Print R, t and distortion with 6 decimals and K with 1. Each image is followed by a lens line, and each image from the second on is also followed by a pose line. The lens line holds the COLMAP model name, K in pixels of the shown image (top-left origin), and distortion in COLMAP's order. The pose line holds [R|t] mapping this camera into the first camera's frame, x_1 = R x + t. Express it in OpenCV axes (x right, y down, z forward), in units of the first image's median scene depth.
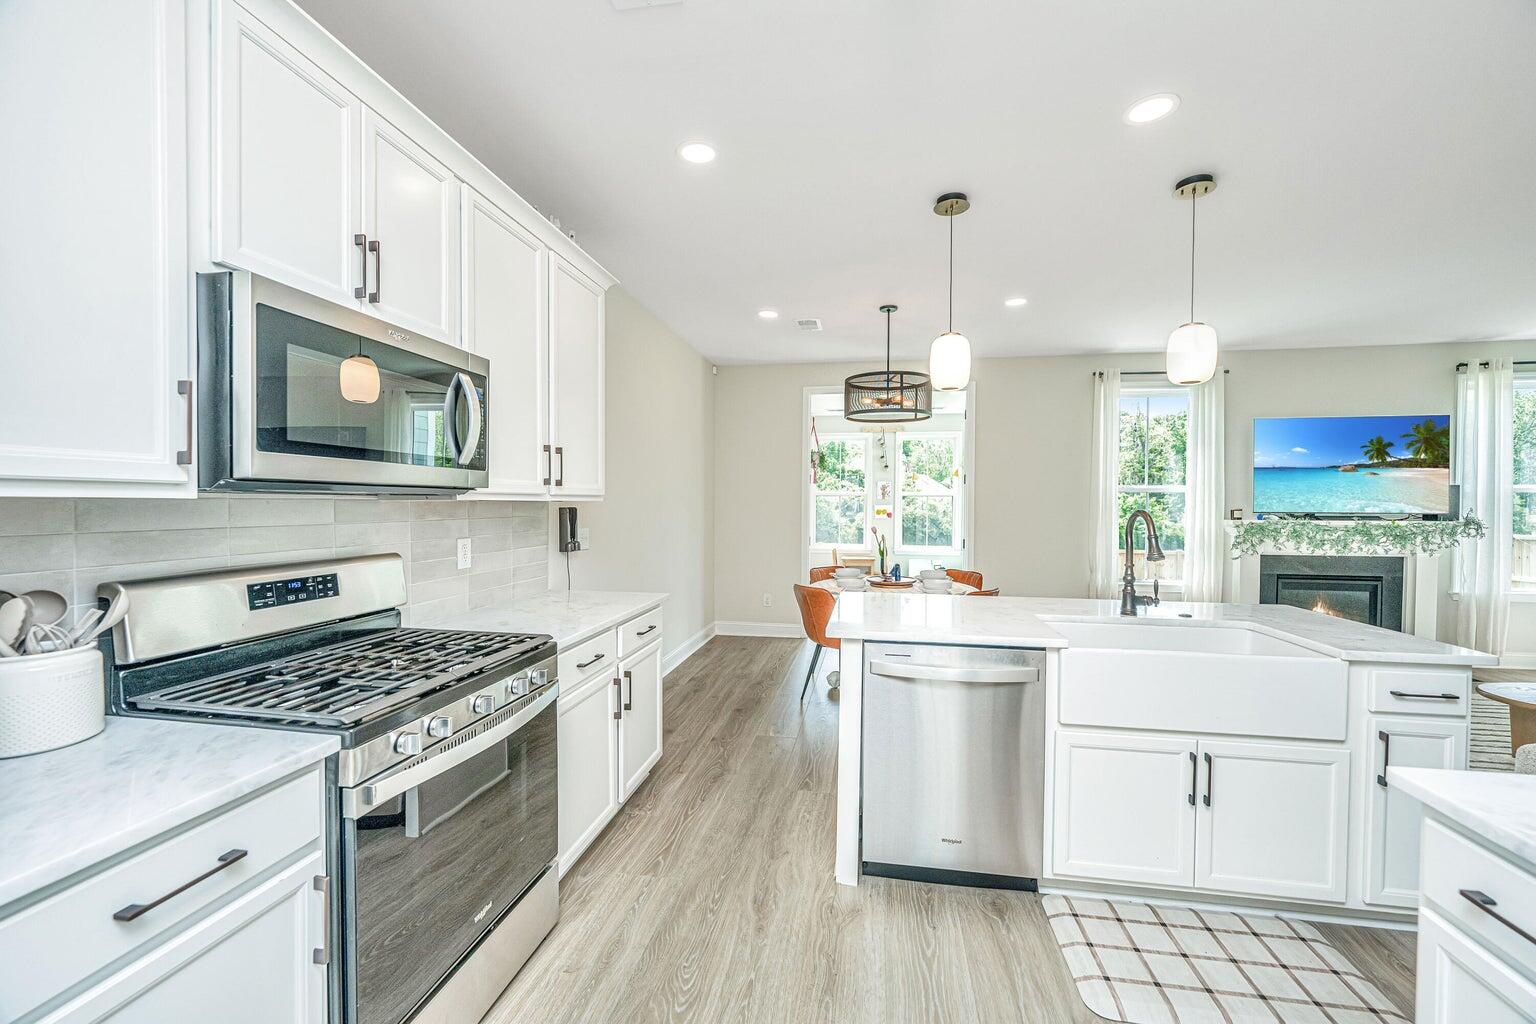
lens RADIAL K [[611.3, 0, 768.0], [0, 611.3, 512.0], [0, 0, 1]] dist [-0.000260, -0.000044]
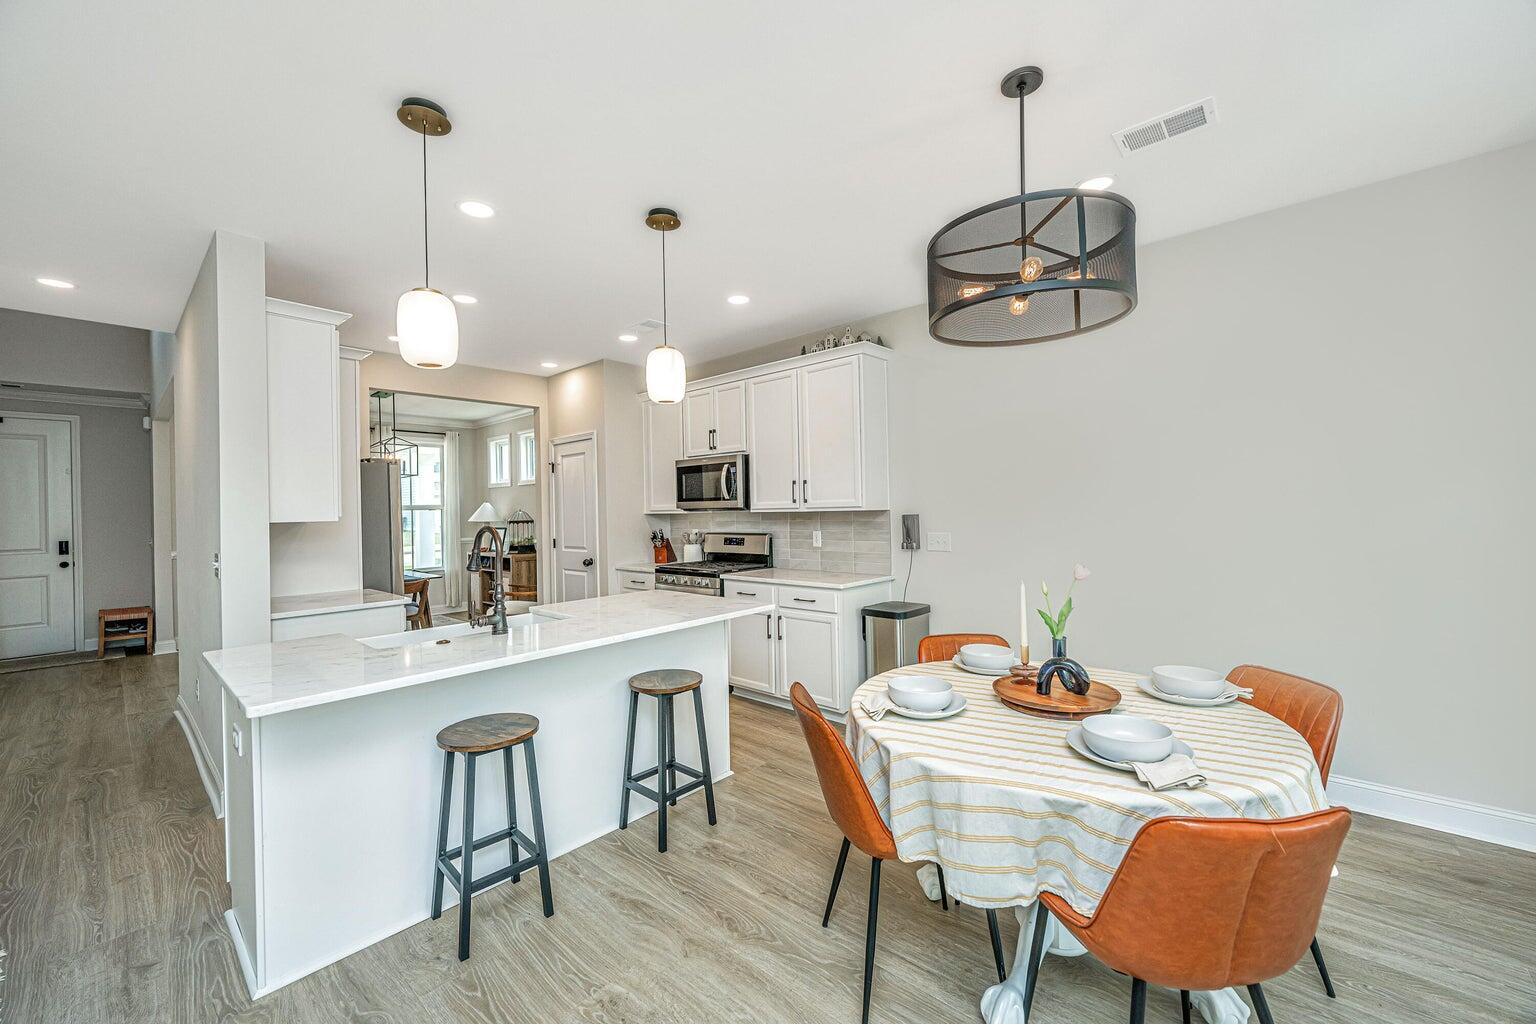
lens RADIAL K [[611.3, 0, 768.0], [0, 611.3, 512.0], [0, 0, 1]] dist [-0.000260, -0.000044]
pose [[-0.536355, 0.007537, -0.843959, 1.860796], [0.002331, 0.999970, 0.007449, -0.048927], [0.843989, 0.002028, -0.536356, 2.952276]]
